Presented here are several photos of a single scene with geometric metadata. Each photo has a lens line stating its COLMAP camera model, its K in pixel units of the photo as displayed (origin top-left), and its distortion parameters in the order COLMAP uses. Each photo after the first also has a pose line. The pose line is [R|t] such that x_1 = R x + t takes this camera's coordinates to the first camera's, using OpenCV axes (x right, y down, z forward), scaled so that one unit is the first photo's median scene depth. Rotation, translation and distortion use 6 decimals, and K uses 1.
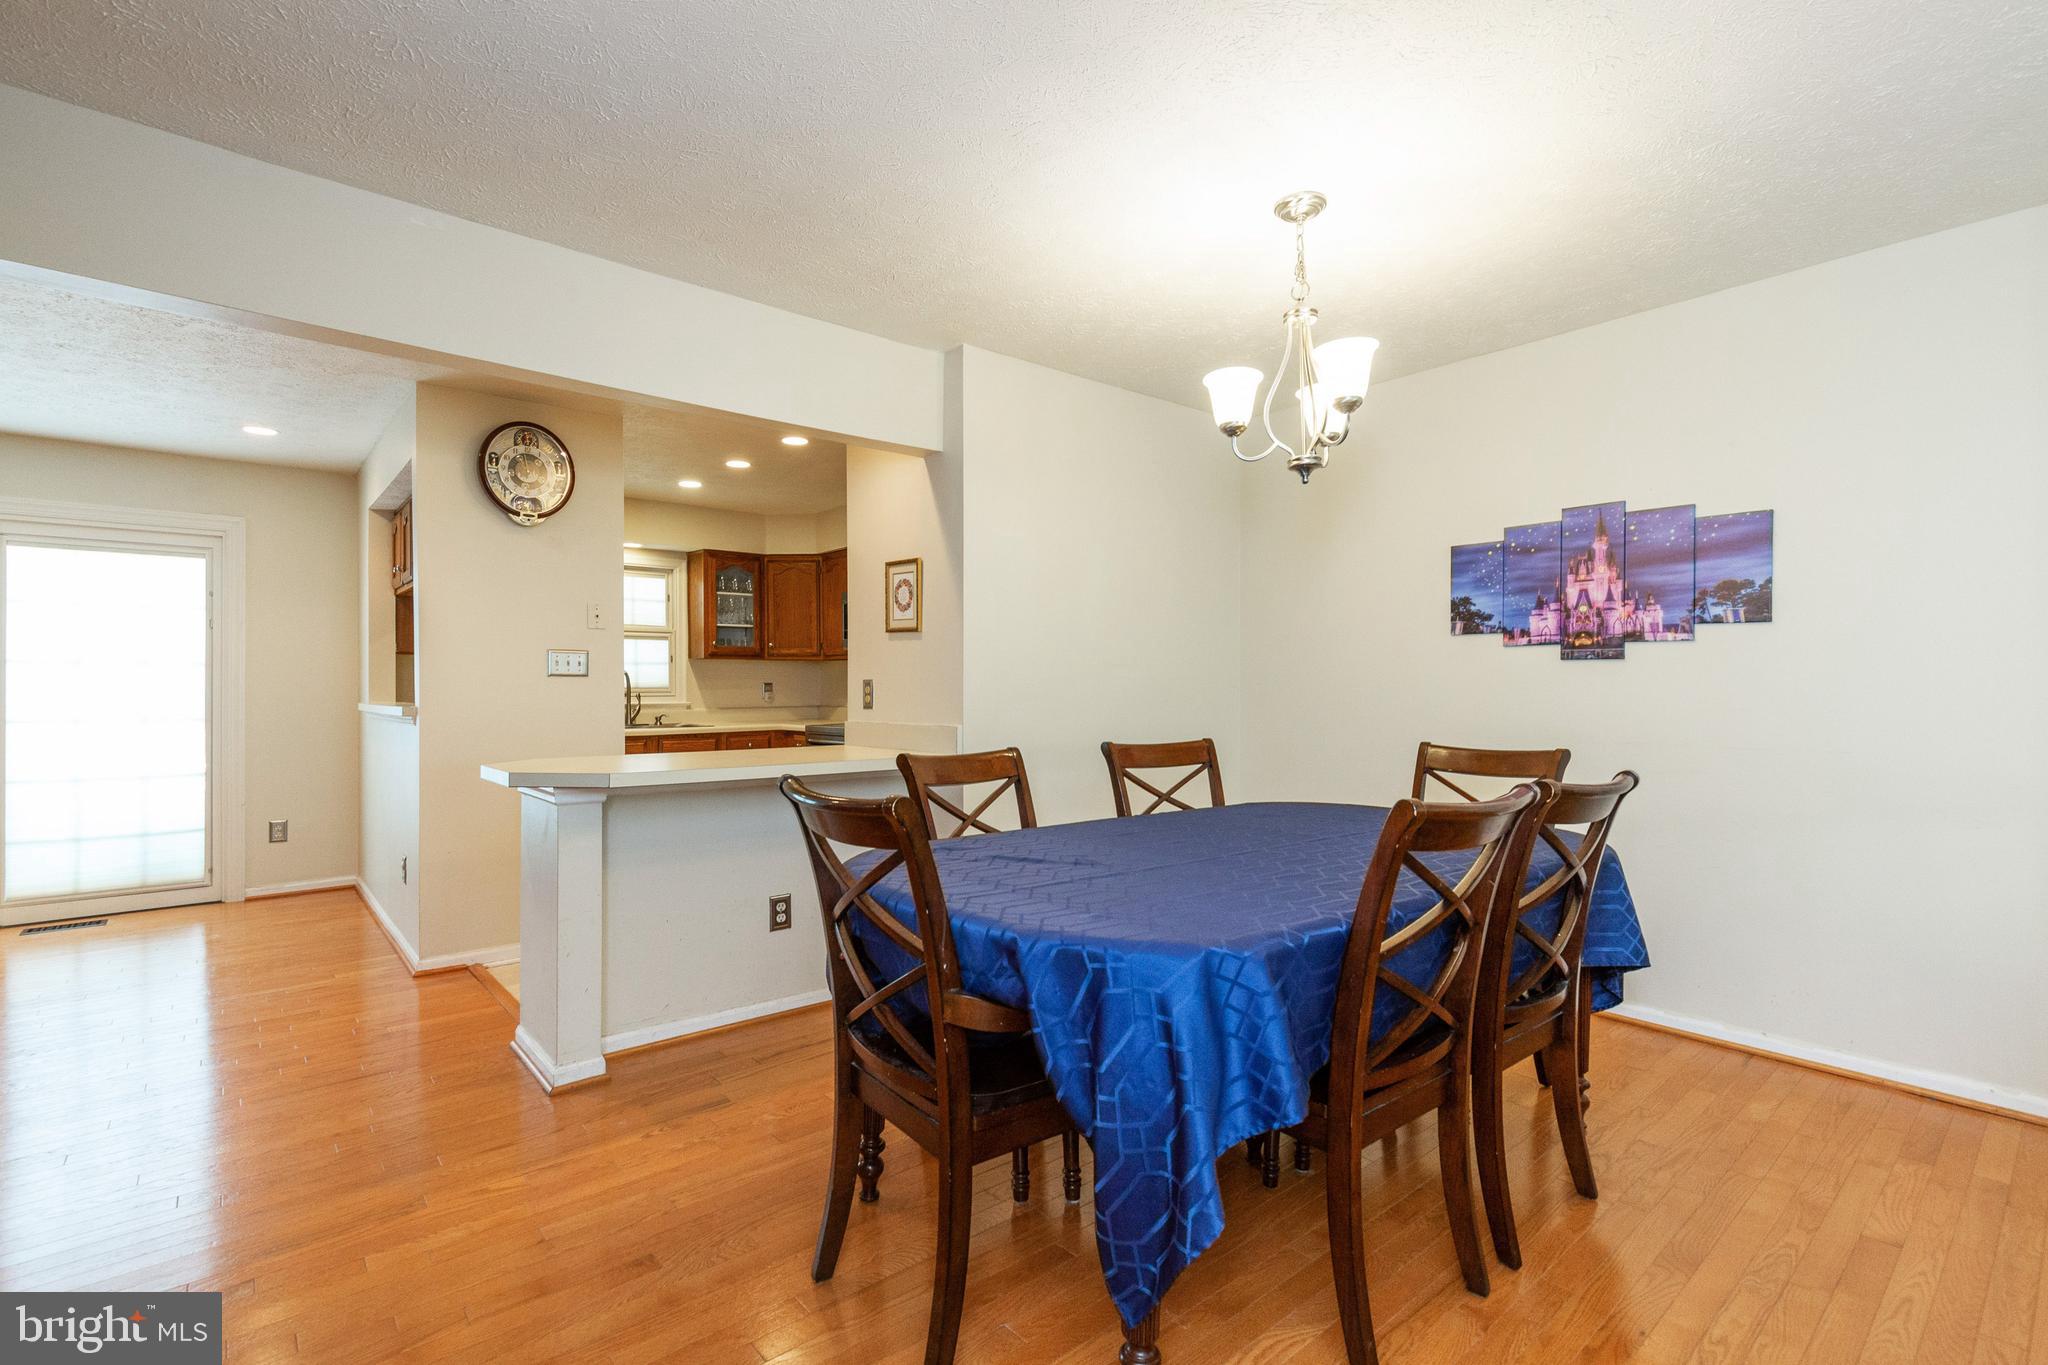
lens RADIAL K [[947.7, 0, 1034.5], [0, 947.7, 693.7], [0, 0, 1]] dist [0.004946, -0.000213]
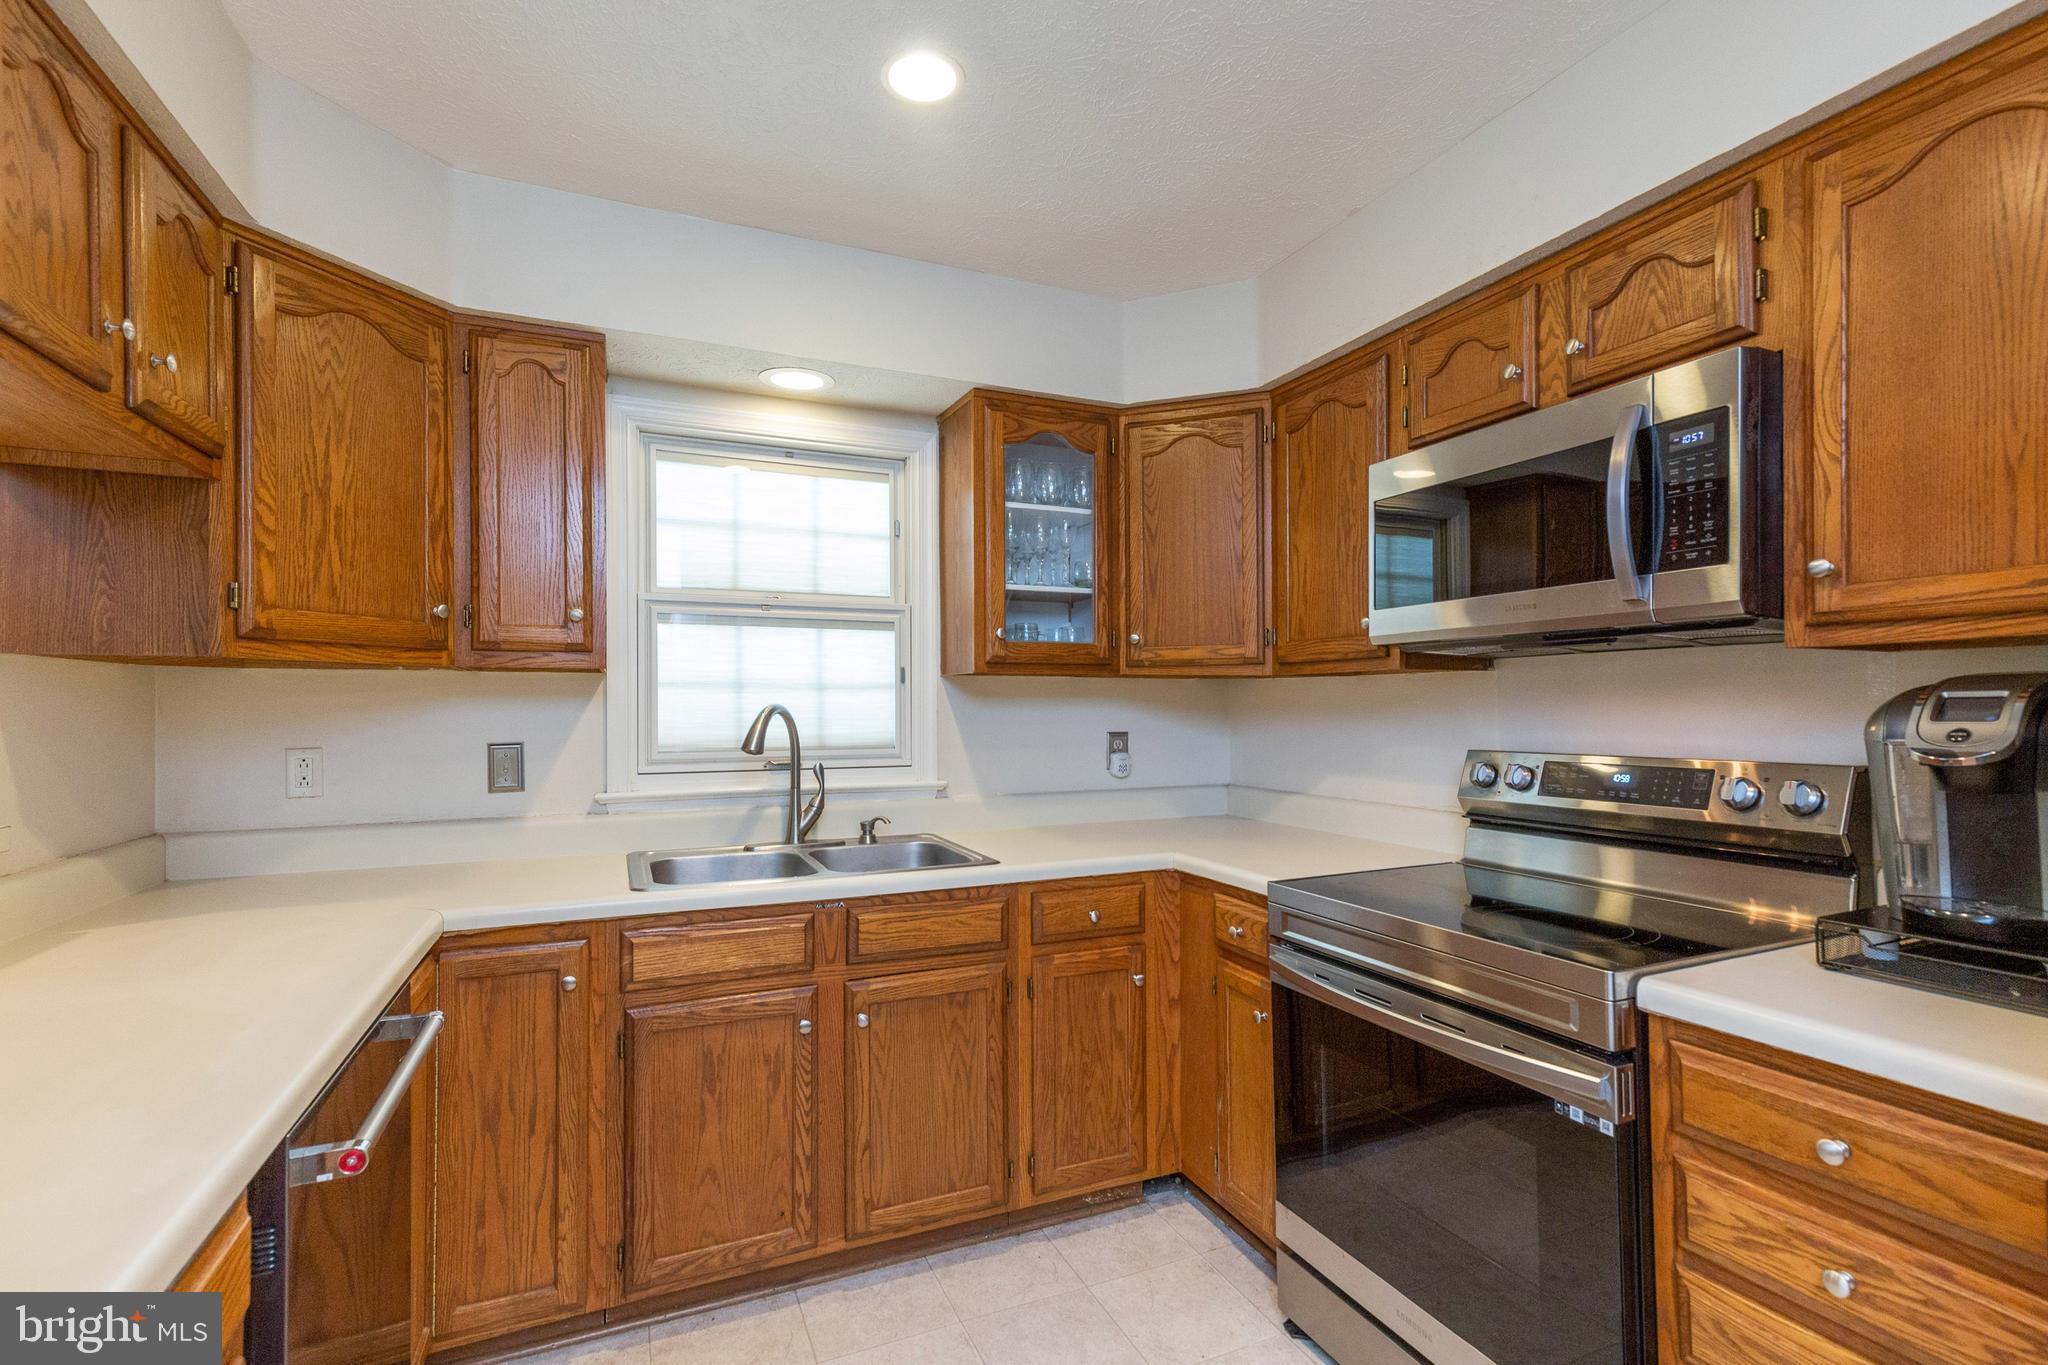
lens RADIAL K [[964.5, 0, 1042.8], [0, 964.5, 699.5], [0, 0, 1]] dist [0.014180, -0.000152]
pose [[0.961752, -0.001537, -0.273917, -0.348027], [-0.002281, 0.999905, -0.013617, -0.034743], [0.273912, 0.013721, 0.961657, 1.025193]]
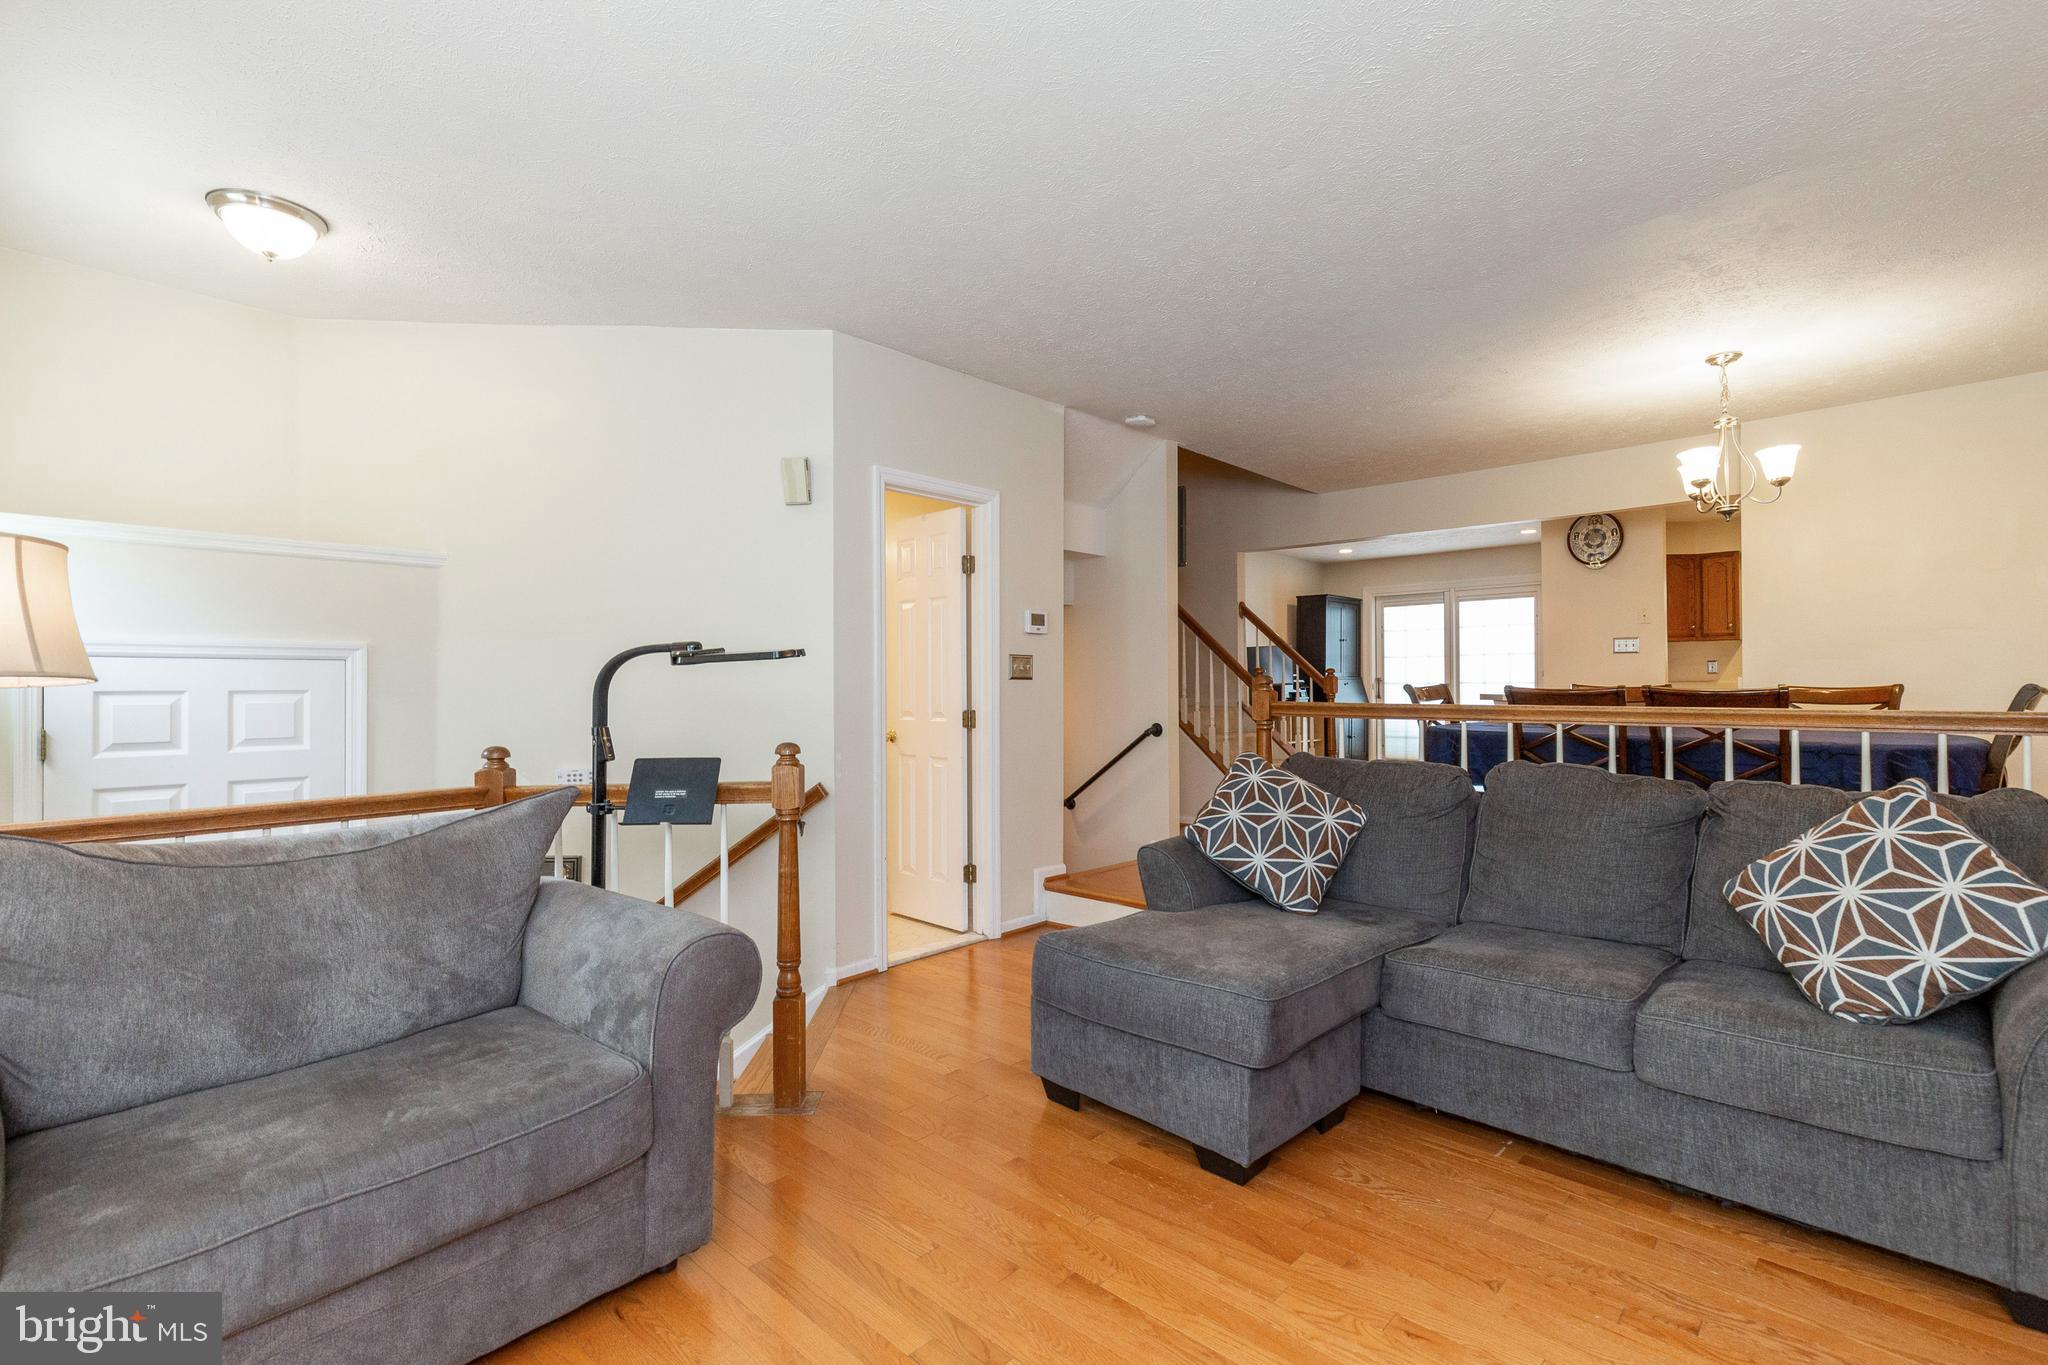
lens RADIAL K [[925.6, 0, 1029.4], [0, 925.6, 687.5], [0, 0, 1]] dist [0.003063, 0.001256]
pose [[0.105810, 0.003298, -0.994381, 1.080942], [-0.003231, 0.999990, 0.002973, 0.043226], [0.994381, 0.002898, 0.105820, -0.240295]]
